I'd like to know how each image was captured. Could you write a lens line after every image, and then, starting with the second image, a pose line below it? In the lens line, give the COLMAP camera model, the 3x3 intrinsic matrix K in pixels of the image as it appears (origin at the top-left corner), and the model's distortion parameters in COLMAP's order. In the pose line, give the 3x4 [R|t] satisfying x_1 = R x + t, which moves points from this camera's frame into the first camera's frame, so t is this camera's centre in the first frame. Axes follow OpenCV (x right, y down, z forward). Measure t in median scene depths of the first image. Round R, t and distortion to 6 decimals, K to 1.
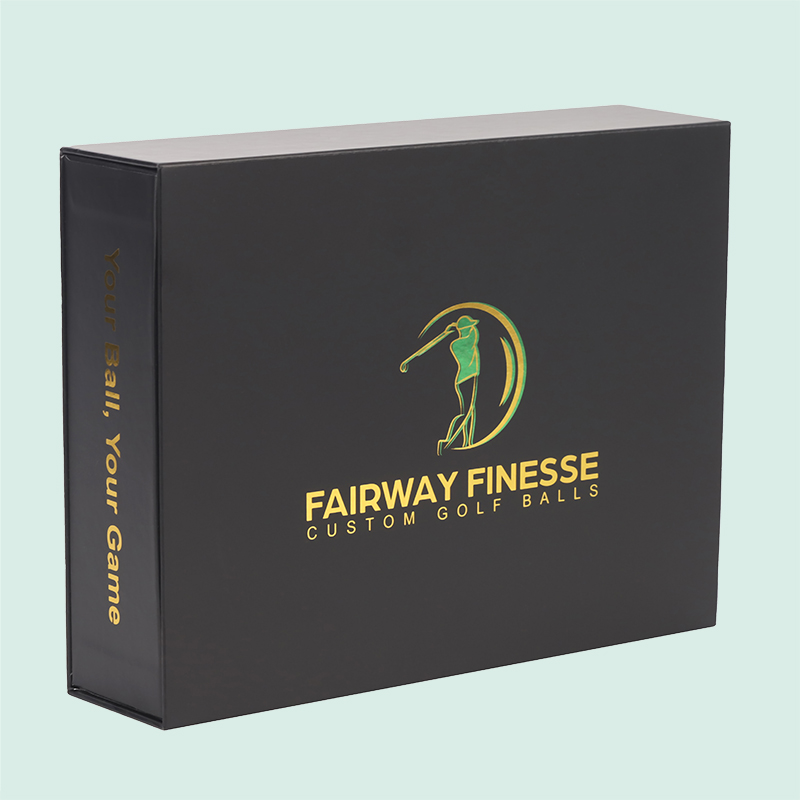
lens RADIAL K [[3330.1, 0, 395.9], [0, 3330.1, 399.9], [0, 0, 1]] dist [0.679195, 0.000000]
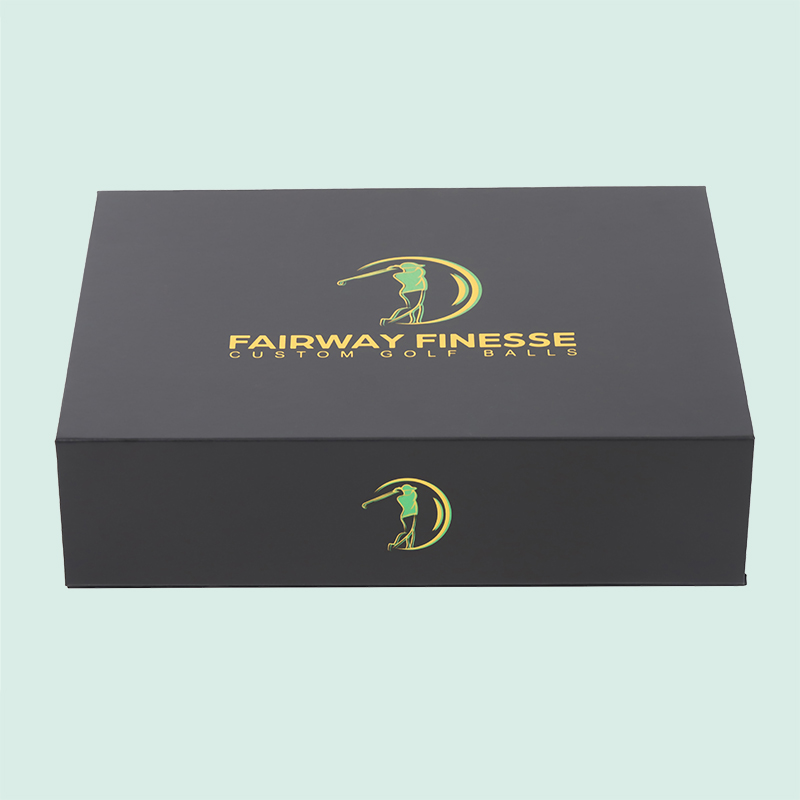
lens RADIAL K [[3330.1, 0, 397.8], [0, 3330.1, 400.2], [0, 0, 1]] dist [0.679195, 0.000000]
pose [[0.808716, -0.508547, -0.295563, 0.318599], [-0.096403, 0.381098, -0.919495, 1.000839], [0.580245, 0.772104, 0.259174, 0.742455]]
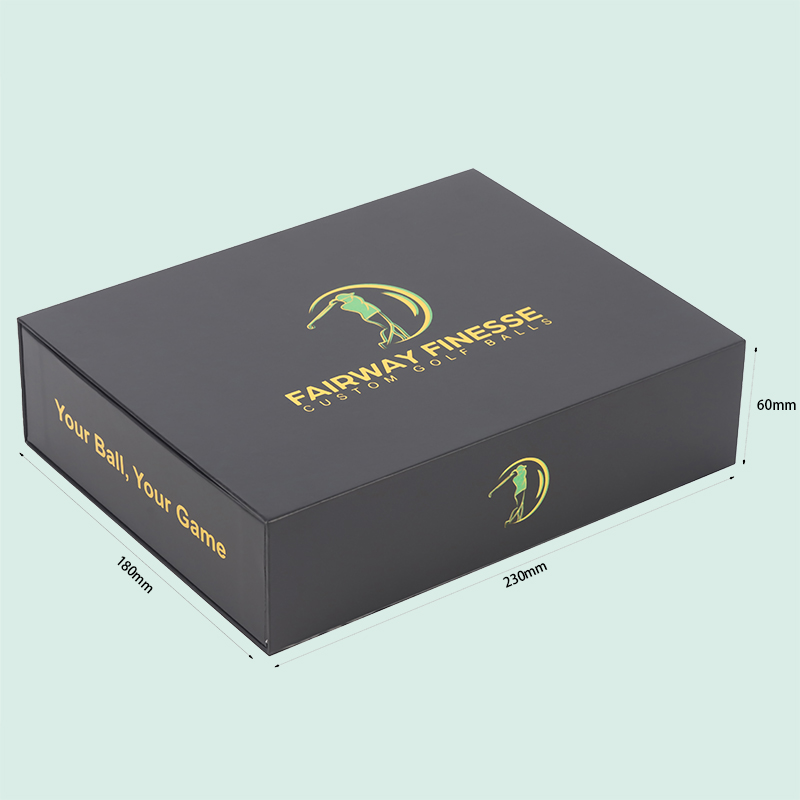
lens RADIAL K [[3330.1, 0, 402.6], [0, 3330.1, 398.4], [0, 0, 1]] dist [0.679195, 0.000000]
pose [[0.661032, -0.741743, 0.113376, -0.131791], [0.502513, 0.325400, -0.800997, 0.983060], [0.557241, 0.586458, 0.587835, 0.307183]]
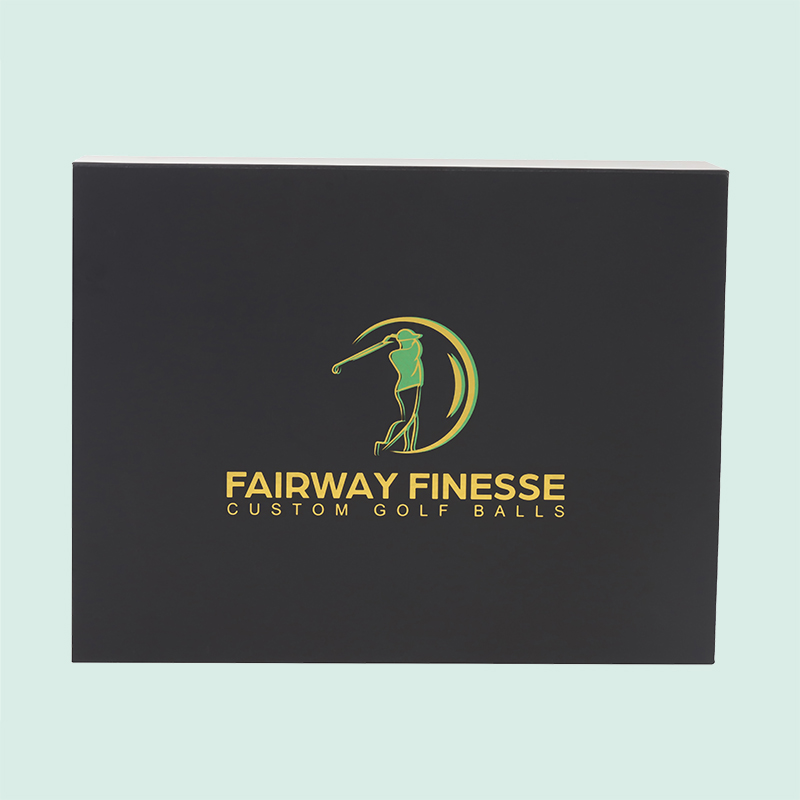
lens RADIAL K [[3330.1, 0, 401.7], [0, 3330.1, 401.6], [0, 0, 1]] dist [0.679195, 0.000000]
pose [[0.825598, 0.103596, -0.554668, 0.614018], [-0.111527, 0.993569, 0.019566, -0.022677], [0.553128, 0.045707, 0.831842, 0.105973]]
